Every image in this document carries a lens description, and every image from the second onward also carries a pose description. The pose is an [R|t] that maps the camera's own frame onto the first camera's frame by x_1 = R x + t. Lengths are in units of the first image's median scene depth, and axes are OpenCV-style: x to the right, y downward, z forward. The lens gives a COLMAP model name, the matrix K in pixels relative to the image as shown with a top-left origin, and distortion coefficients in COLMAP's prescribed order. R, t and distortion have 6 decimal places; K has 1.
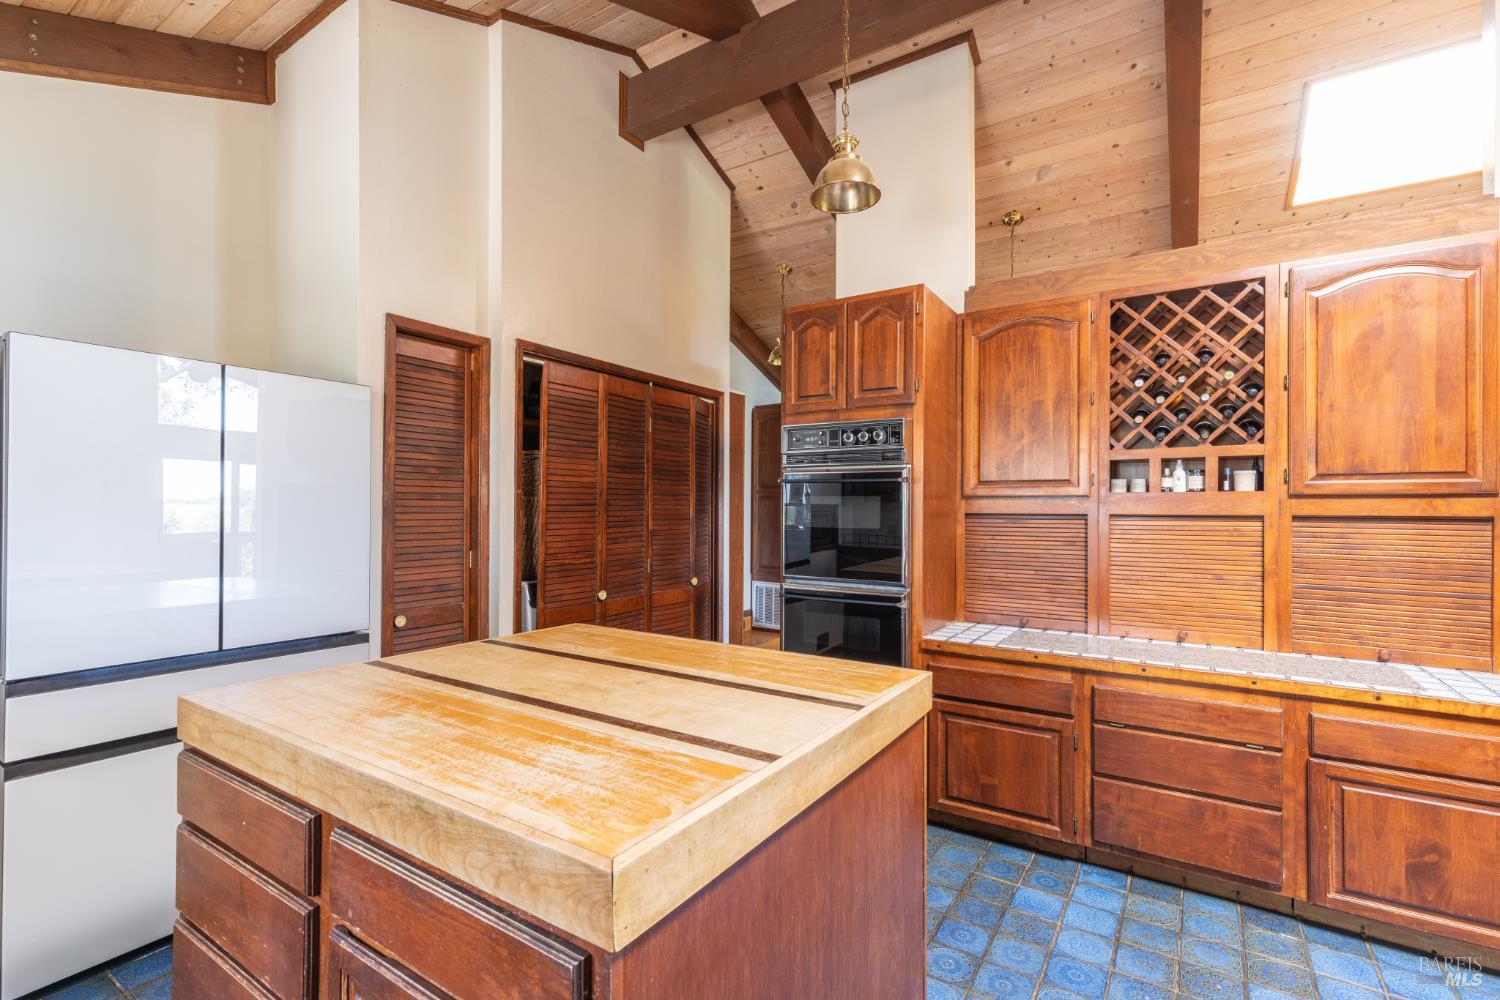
lens RADIAL K [[678.1, 0, 764.3], [0, 678.1, 505.2], [0, 0, 1]] dist [0.008718, -0.001367]
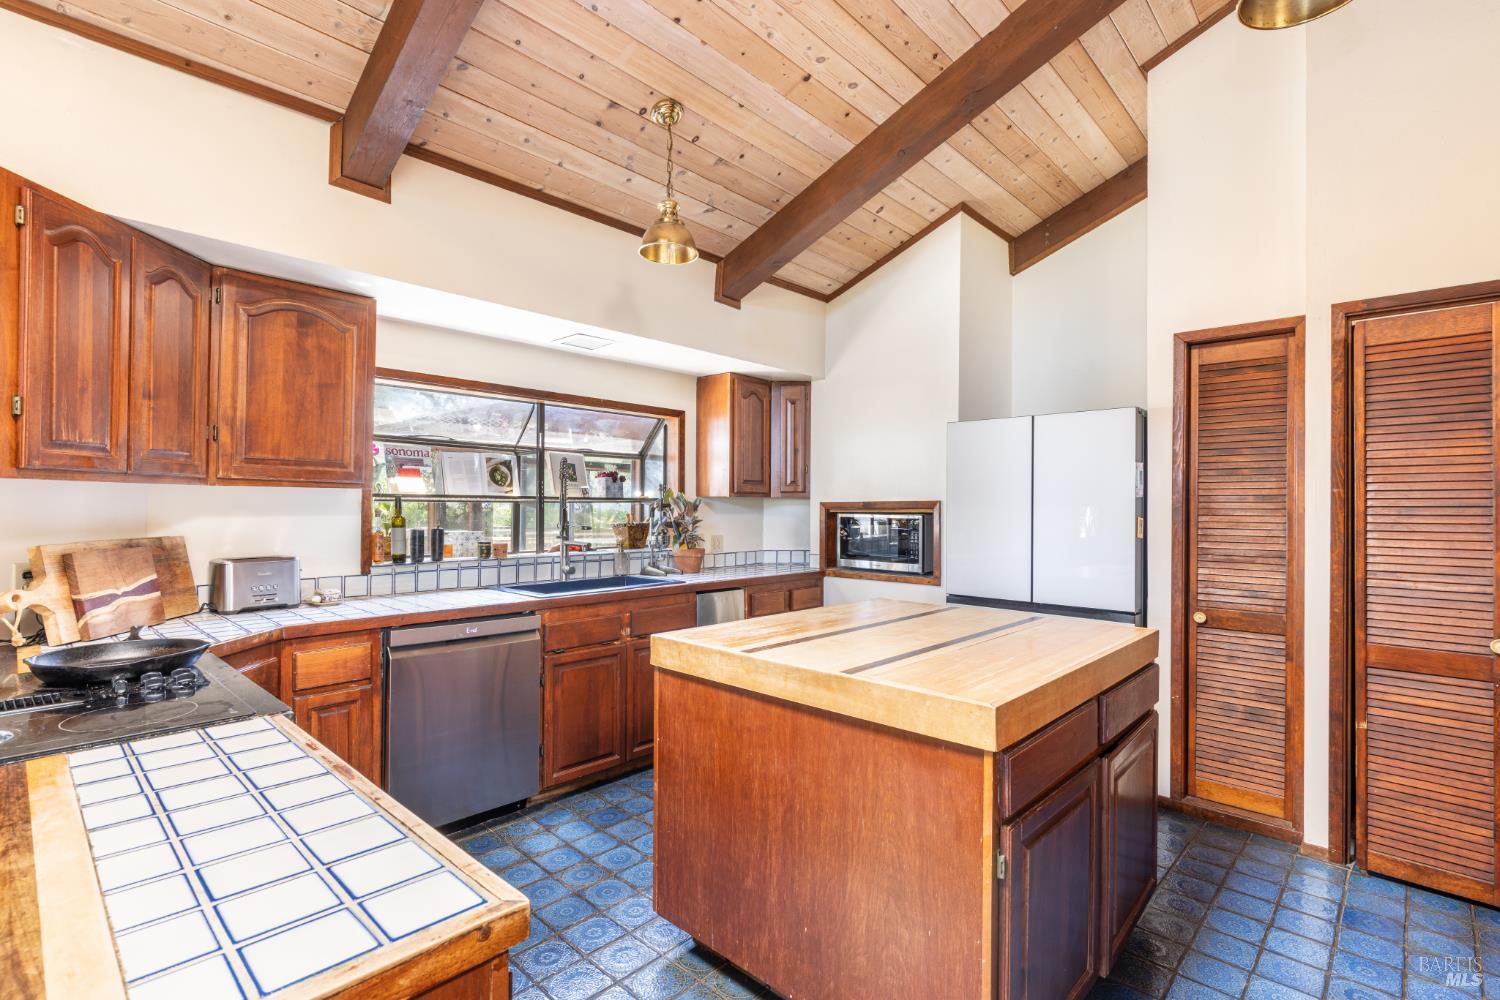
lens RADIAL K [[709.3, 0, 748.2], [0, 709.3, 506.9], [0, 0, 1]] dist [-0.001405, -0.000605]
pose [[-0.180338, -0.008462, -0.983568, 0.637951], [-0.001886, 0.999964, -0.008257, 0.008985], [0.983603, 0.000366, -0.180348, 0.480696]]
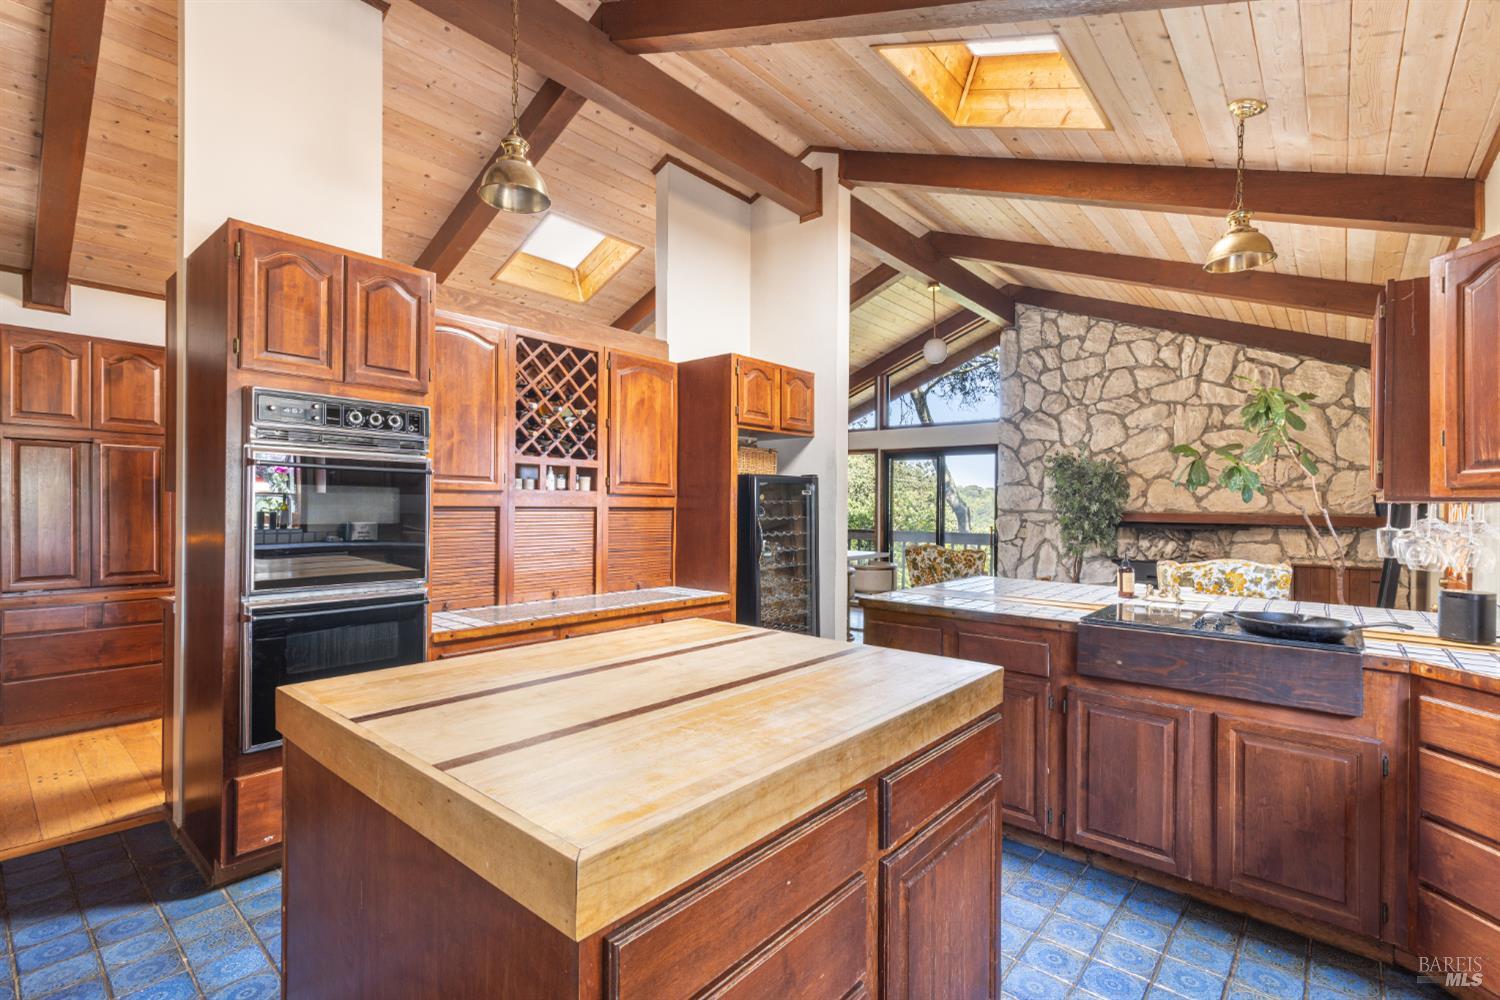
lens RADIAL K [[678.1, 0, 755.2], [0, 678.1, 504.2], [0, 0, 1]] dist [0.008718, -0.001367]
pose [[0.143713, -0.000401, 0.989619, -0.652775], [-0.016160, 0.999866, 0.002752, -0.001154], [-0.989488, -0.016388, 0.143687, 0.377665]]
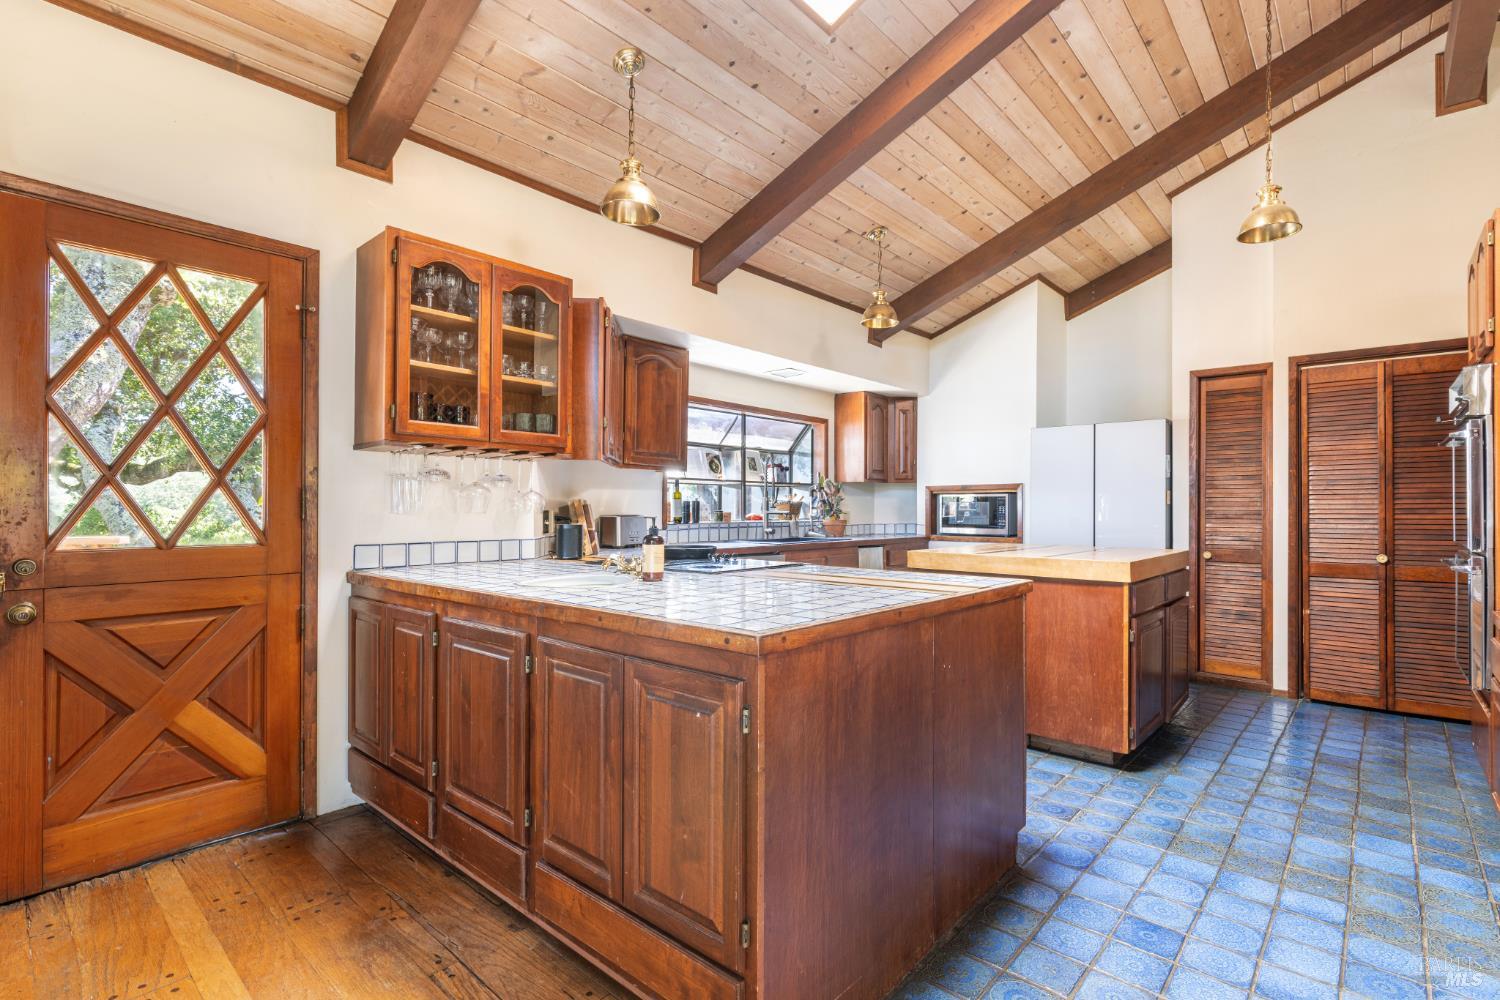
lens RADIAL K [[709.3, 0, 754.9], [0, 709.3, 508.7], [0, 0, 1]] dist [-0.001405, -0.000605]
pose [[-0.155364, -0.007218, -0.987831, 1.241270], [0.001537, 0.999970, -0.007548, 0.066781], [0.987856, -0.002691, -0.155348, 0.182062]]
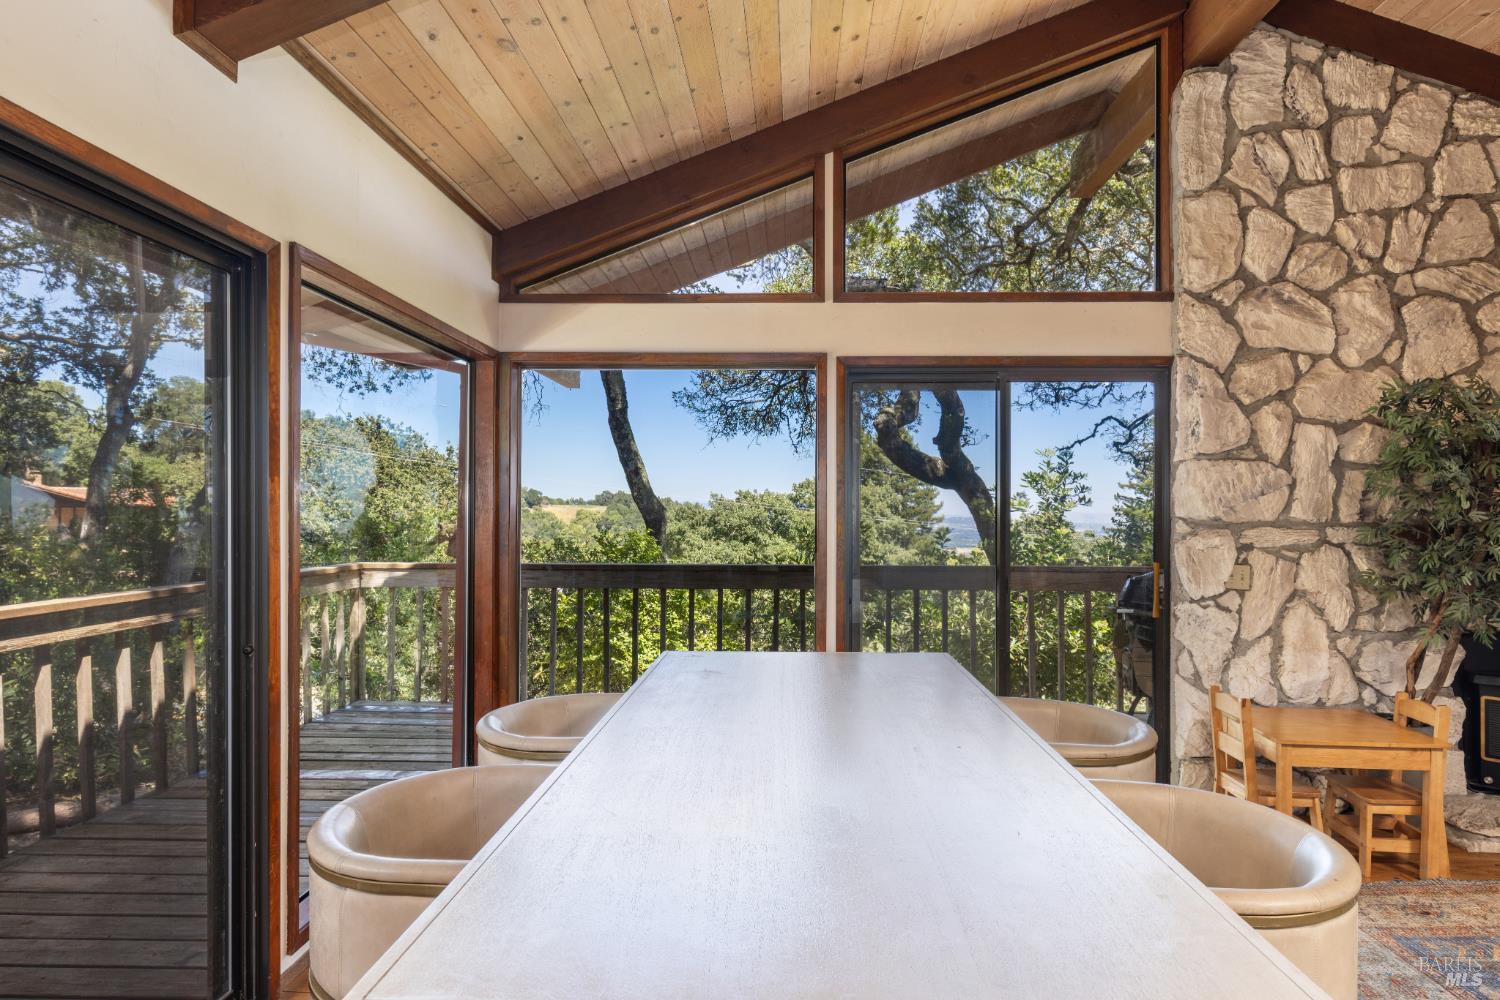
lens RADIAL K [[791.9, 0, 769.5], [0, 791.9, 503.2], [0, 0, 1]] dist [-0.000707, 0.002597]
pose [[-0.507013, -0.000105, 0.861939, 1.345486], [-0.011671, 0.999909, -0.006743, 0.000727], [-0.861860, -0.013478, -0.506968, 0.984000]]
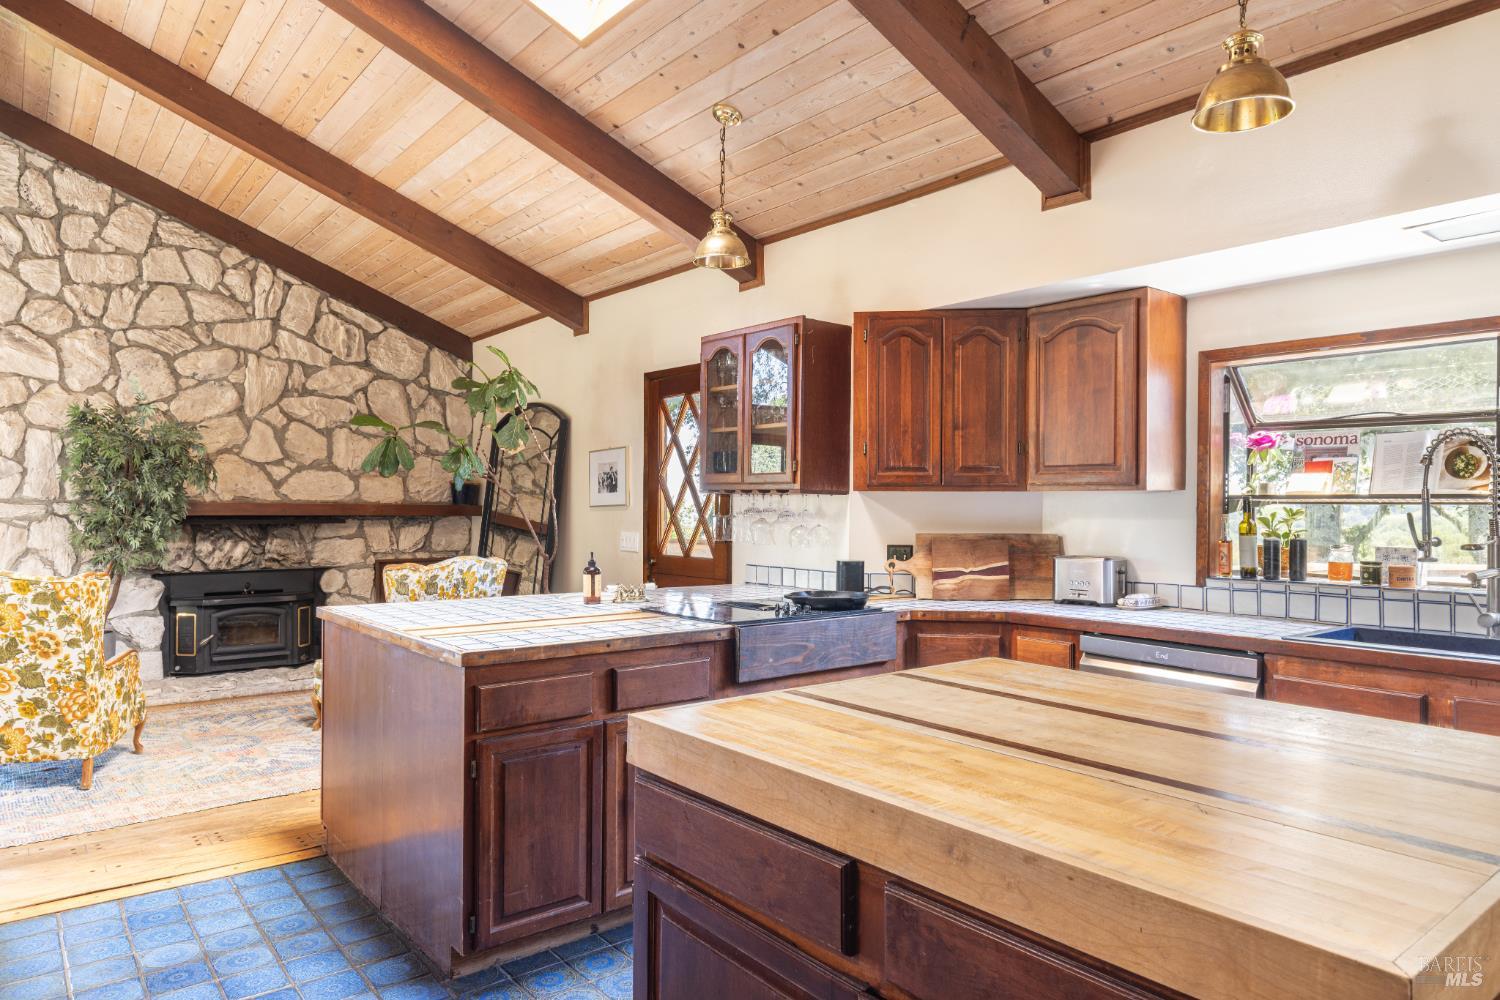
lens RADIAL K [[950.9, 0, 762.2], [0, 950.9, 505.6], [0, 0, 1]] dist [-0.002185, 0.003169]
pose [[-0.948840, -0.013130, 0.315483, -0.129584], [-0.014648, 0.999890, -0.002440, 0.006891], [-0.315417, -0.006937, -0.948928, 1.099023]]
